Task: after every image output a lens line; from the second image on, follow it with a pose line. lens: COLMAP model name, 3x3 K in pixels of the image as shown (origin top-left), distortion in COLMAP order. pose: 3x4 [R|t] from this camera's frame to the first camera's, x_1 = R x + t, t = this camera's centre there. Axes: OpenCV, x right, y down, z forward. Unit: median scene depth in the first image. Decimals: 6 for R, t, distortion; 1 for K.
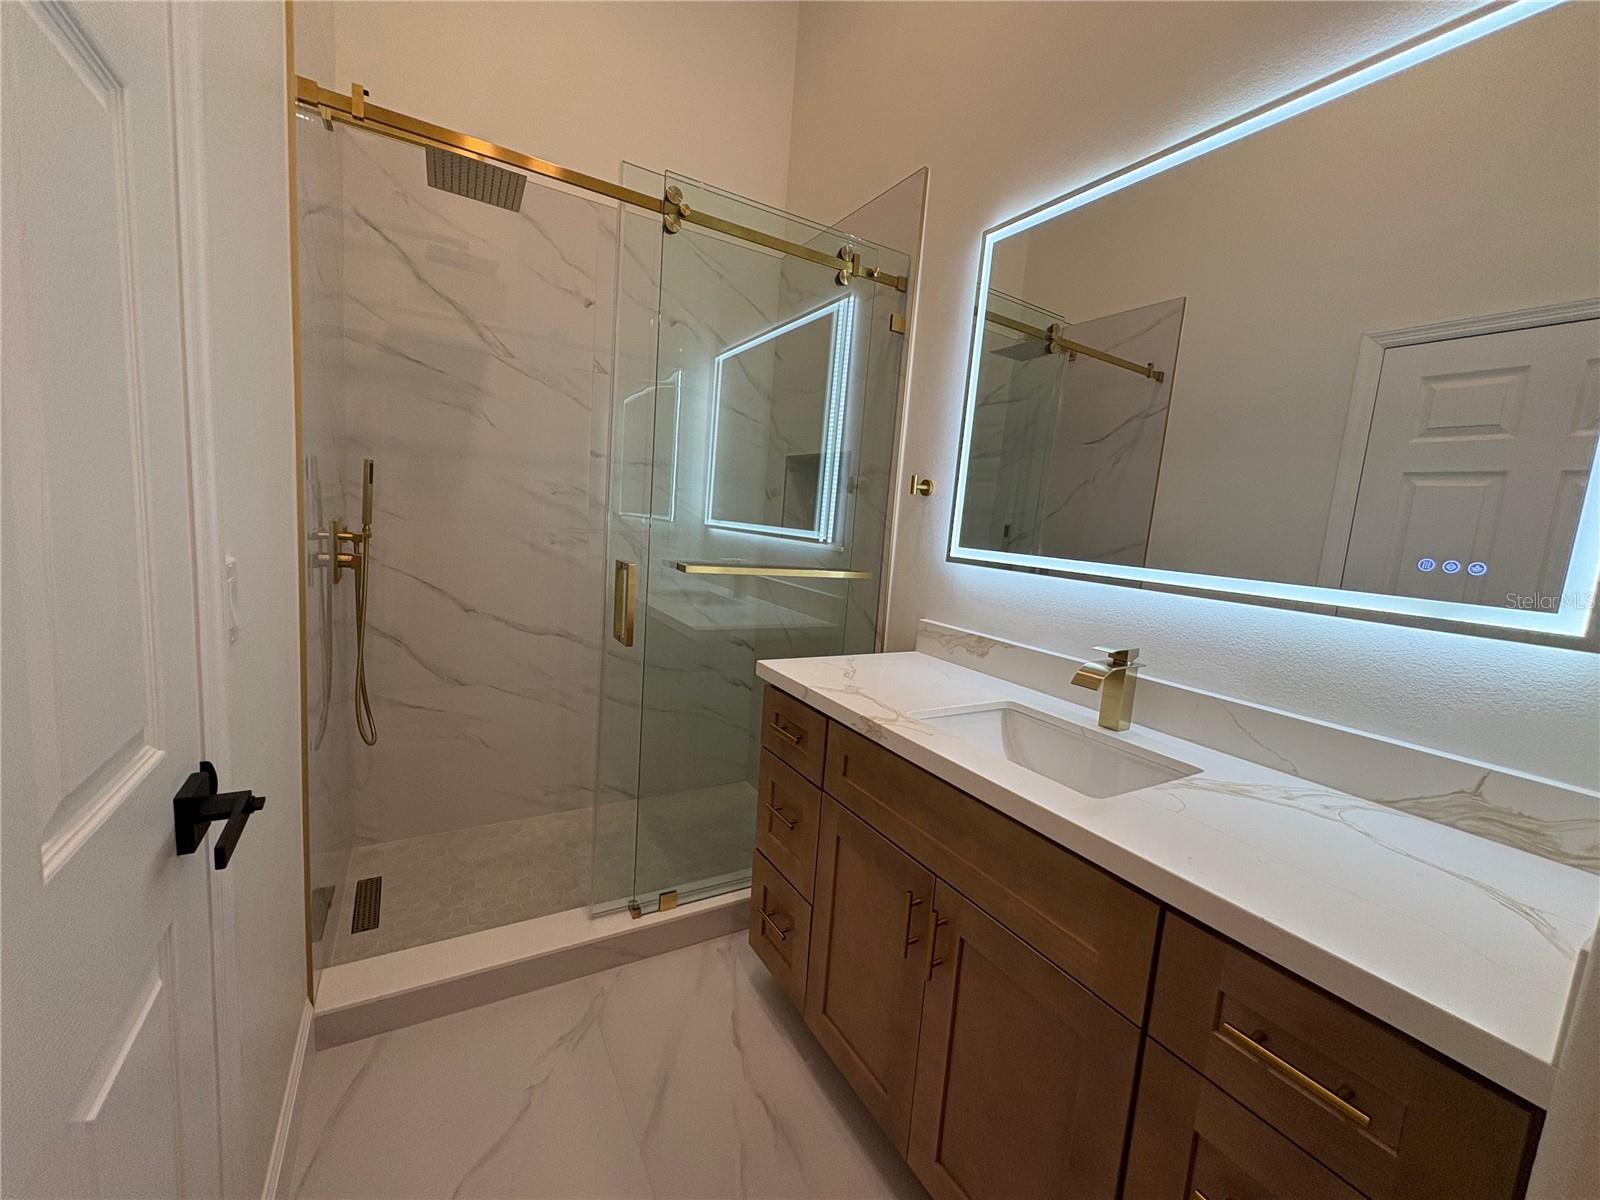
lens RADIAL K [[637.4, 0, 800.0], [0, 637.4, 600.0], [0, 0, 1]] dist [0.001778, -0.000233]
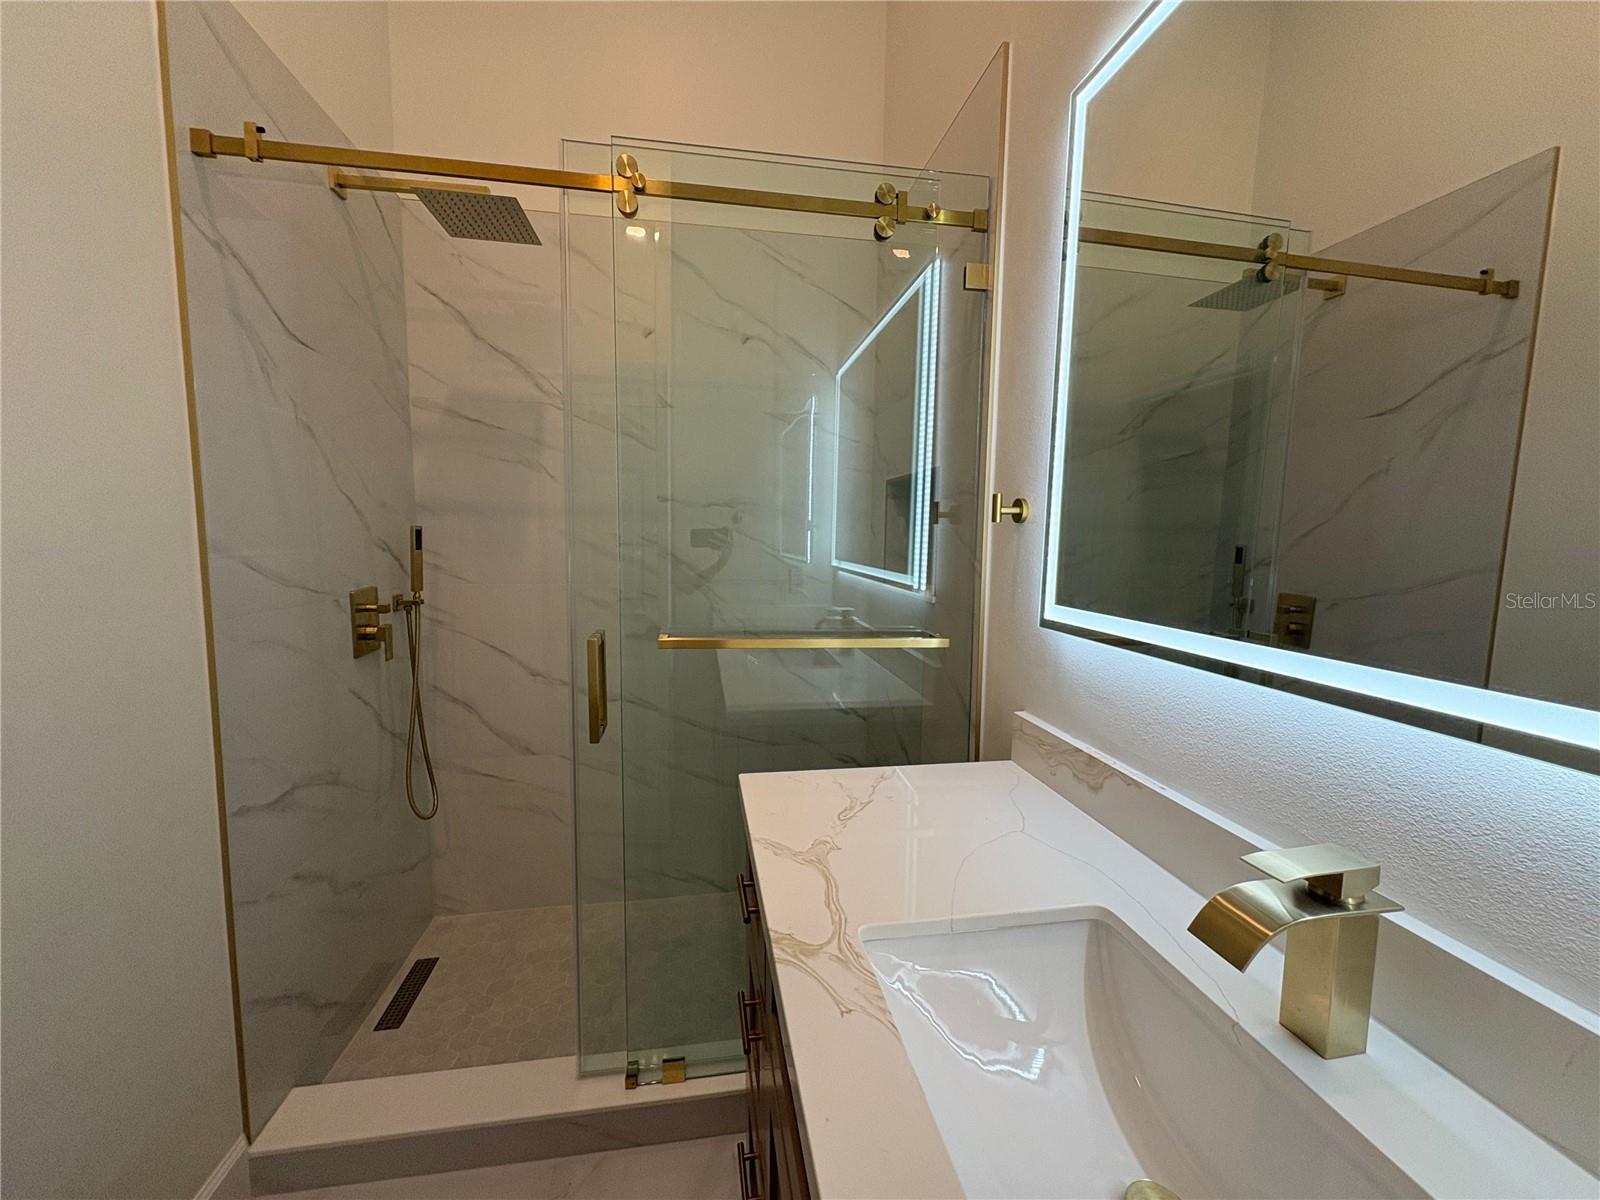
lens RADIAL K [[637.4, 0, 800.0], [0, 637.4, 600.0], [0, 0, 1]] dist [0.001778, -0.000233]
pose [[0.931966, -0.025919, -0.361619, 0.209157], [0.010109, 0.998911, -0.045545, -0.053305], [0.362406, 0.038791, 0.931213, 0.290894]]
